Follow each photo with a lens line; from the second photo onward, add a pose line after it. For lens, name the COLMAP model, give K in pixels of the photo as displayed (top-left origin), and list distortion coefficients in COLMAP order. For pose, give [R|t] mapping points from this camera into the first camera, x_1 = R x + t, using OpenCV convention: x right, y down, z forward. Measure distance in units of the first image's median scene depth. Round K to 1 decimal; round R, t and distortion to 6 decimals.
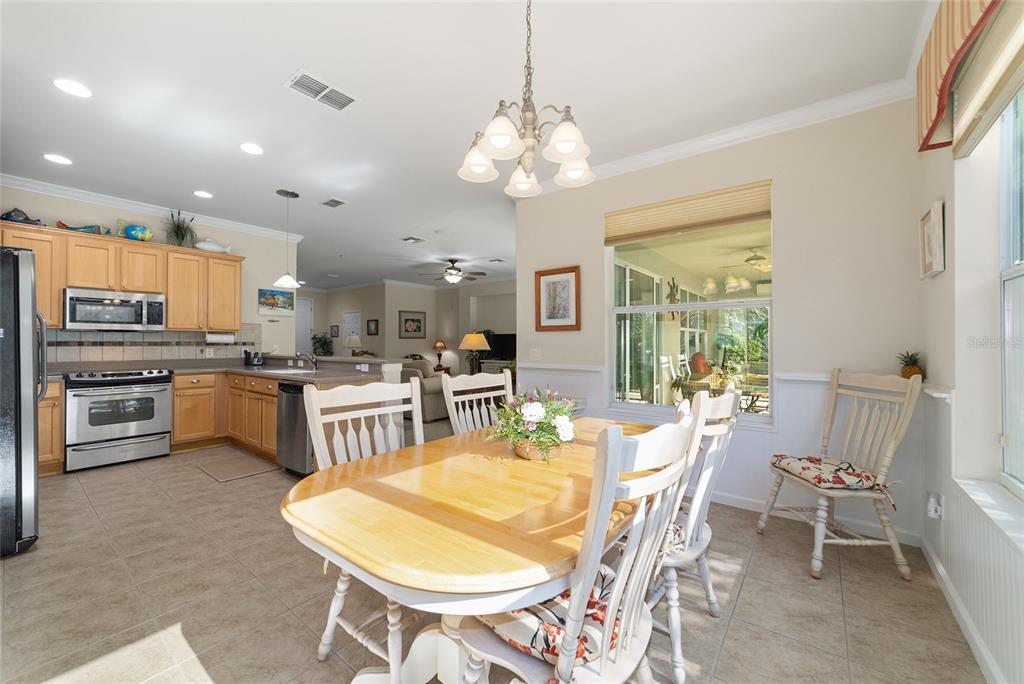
lens RADIAL K [[395.5, 0, 506.1], [0, 395.5, 335.3], [0, 0, 1]] dist [-0.012556, 0.008518]
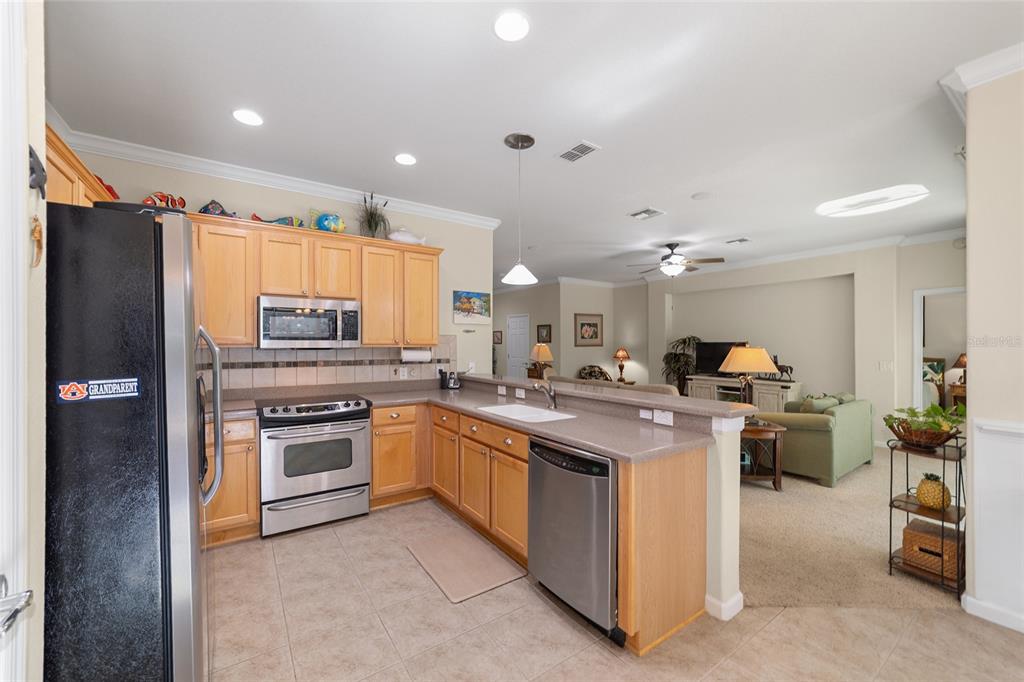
lens RADIAL K [[397.5, 0, 511.0], [0, 397.5, 341.1], [0, 0, 1]] dist [-0.019693, 0.011310]
pose [[0.956260, -0.000403, -0.292519, -0.354218], [0.003853, 0.999930, 0.011218, -0.031872], [0.292494, -0.011854, 0.956194, 0.341929]]
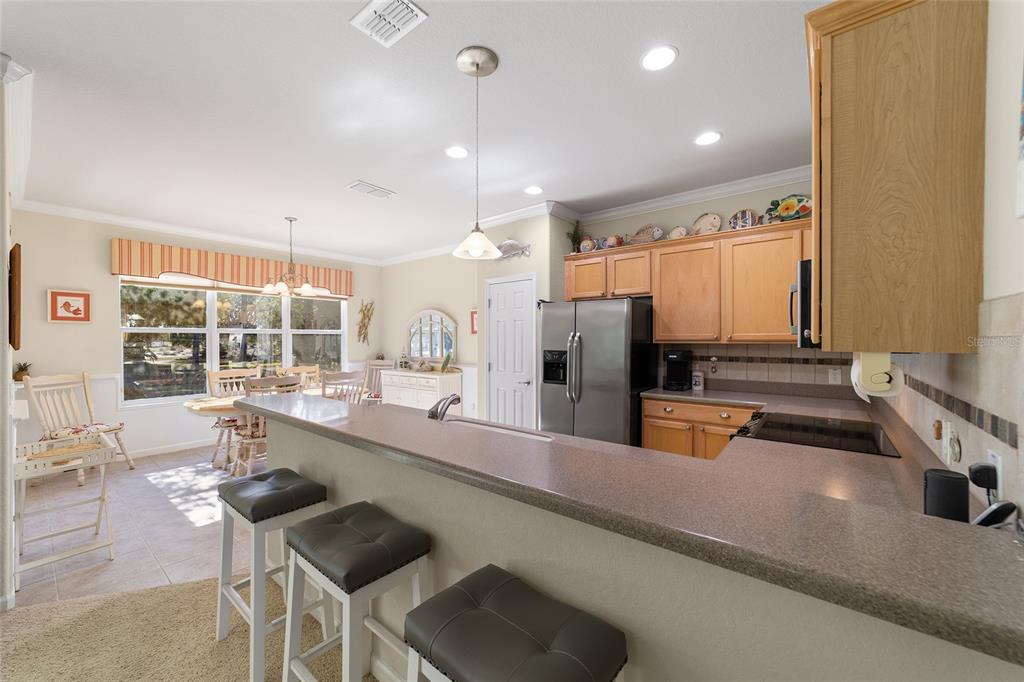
lens RADIAL K [[397.5, 0, 511.0], [0, 397.5, 341.1], [0, 0, 1]] dist [-0.019693, 0.011310]
pose [[-0.999981, 0.001097, 0.006113, -0.565139], [0.001007, 0.999891, -0.014725, -0.012741], [-0.006128, -0.014719, -0.999873, 1.394551]]
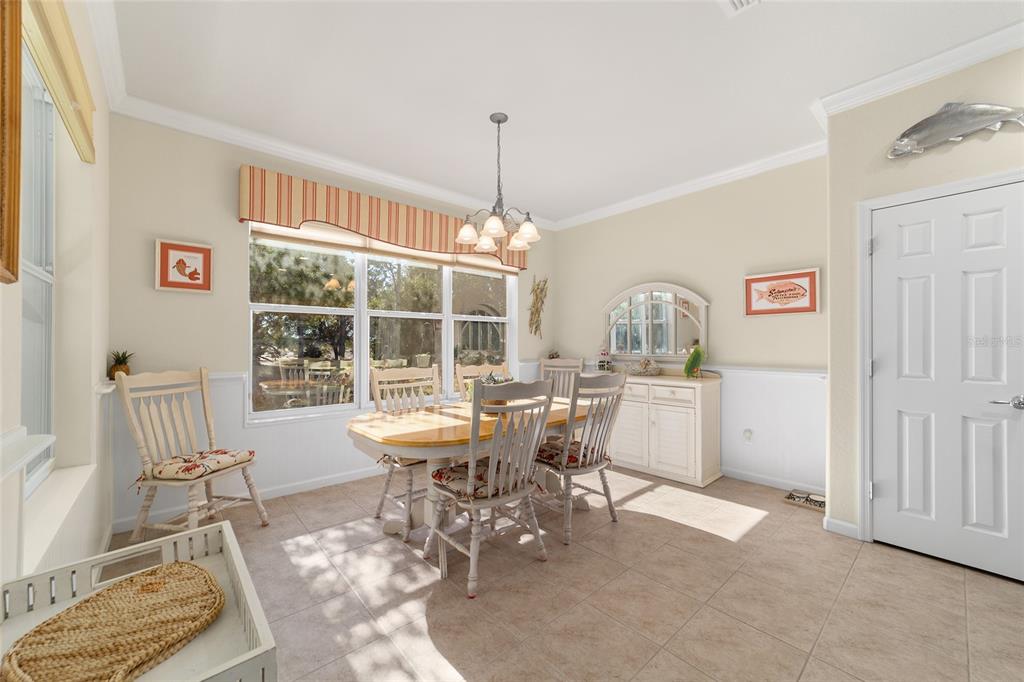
lens RADIAL K [[397.5, 0, 511.0], [0, 397.5, 341.1], [0, 0, 1]] dist [-0.019693, 0.011310]
pose [[-0.984599, -0.000436, 0.174826, -0.104456], [-0.005444, 0.999588, -0.028166, 0.020208], [-0.174741, -0.028684, -0.984196, 0.963538]]
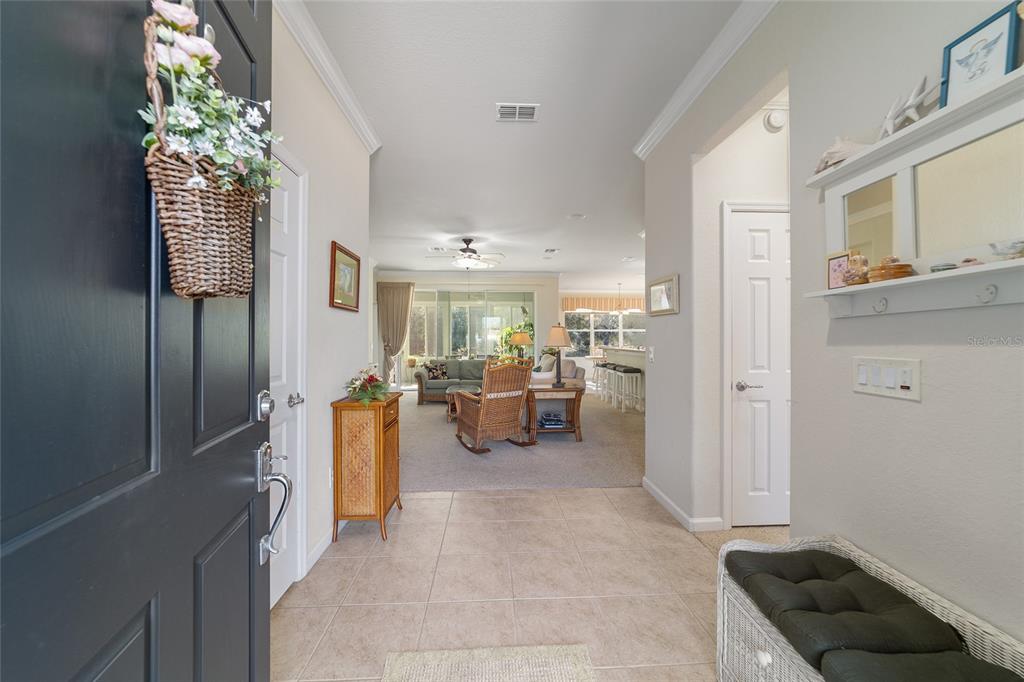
lens RADIAL K [[397.5, 0, 511.0], [0, 397.5, 341.1], [0, 0, 1]] dist [-0.019693, 0.011310]
pose [[-0.665839, 0.001410, 0.746094, -1.420254], [-0.012599, 0.999834, -0.013133, 0.061315], [-0.745989, -0.018145, -0.665711, 2.576844]]
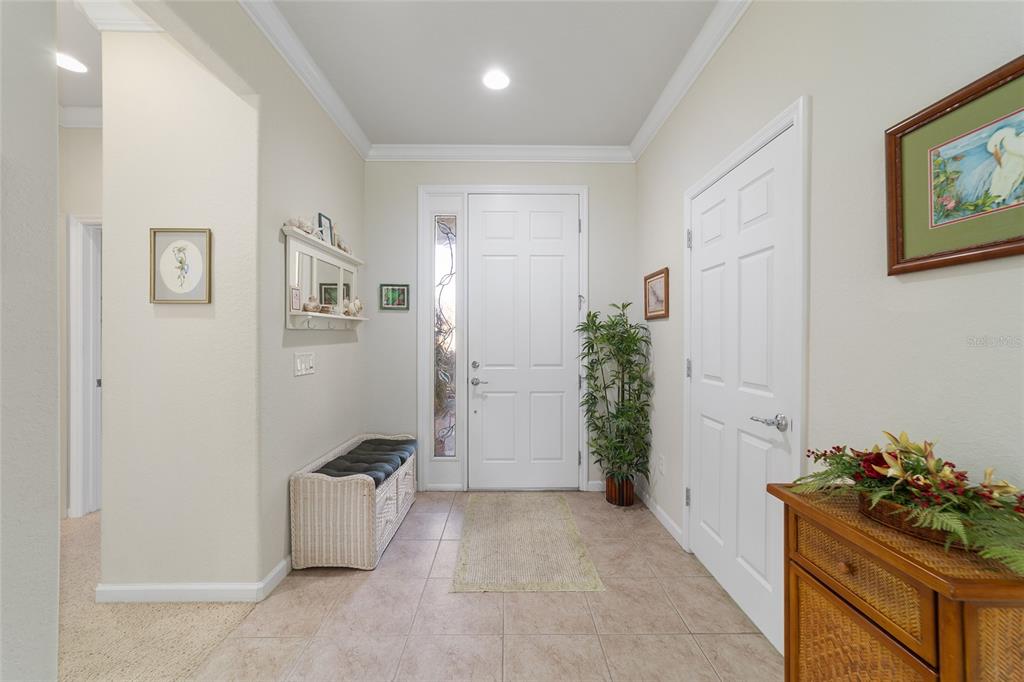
lens RADIAL K [[397.5, 0, 511.0], [0, 397.5, 341.1], [0, 0, 1]] dist [-0.019693, 0.011310]
pose [[0.631571, 0.003462, -0.775310, -0.784025], [0.012928, 0.999804, 0.014996, 0.033471], [0.775210, -0.019494, 0.631403, 2.022054]]
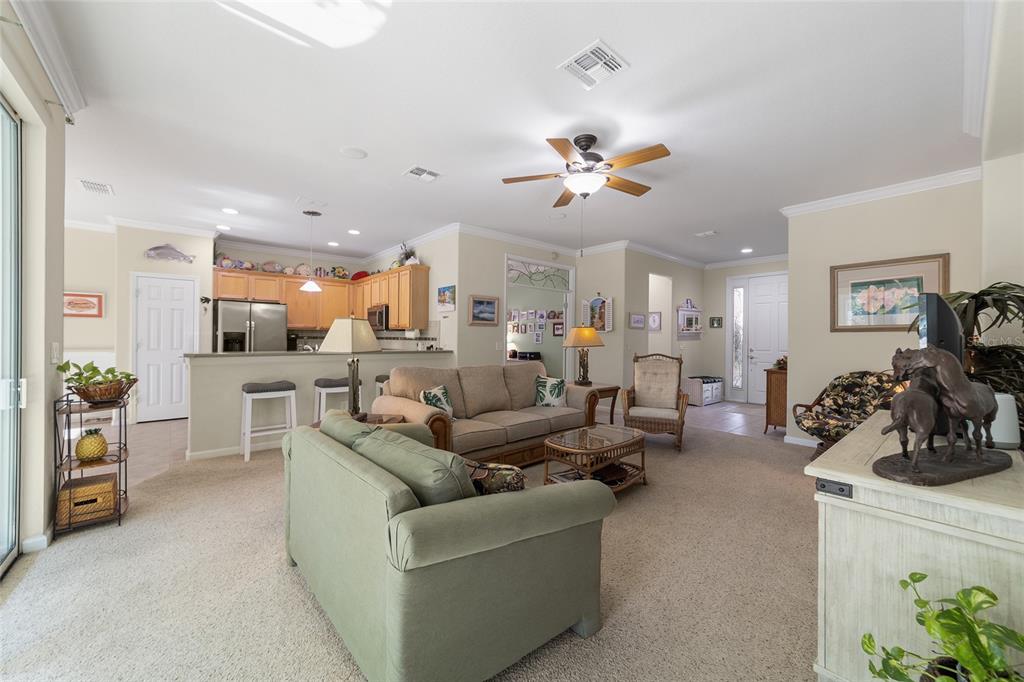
lens RADIAL K [[392.4, 0, 510.8], [0, 392.4, 337.1], [0, 0, 1]] dist [-0.024296, 0.011435]
pose [[-0.179305, -0.004298, -0.983784, 0.477743], [0.010440, 0.999926, -0.006271, 0.030293], [0.983738, -0.011396, -0.179247, 1.702705]]
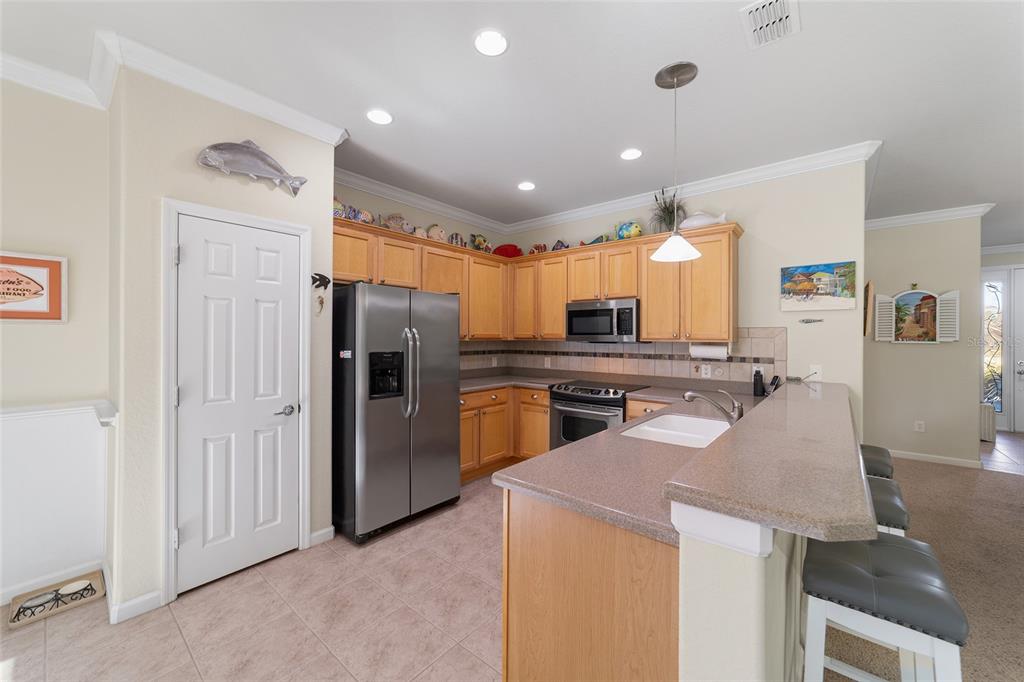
lens RADIAL K [[392.4, 0, 510.8], [0, 392.4, 337.1], [0, 0, 1]] dist [-0.024296, 0.011435]
pose [[-0.022351, -0.001178, -0.999749, -0.047472], [0.015365, 0.999881, -0.001521, -0.024332], [0.999632, -0.015396, -0.022330, 0.747712]]
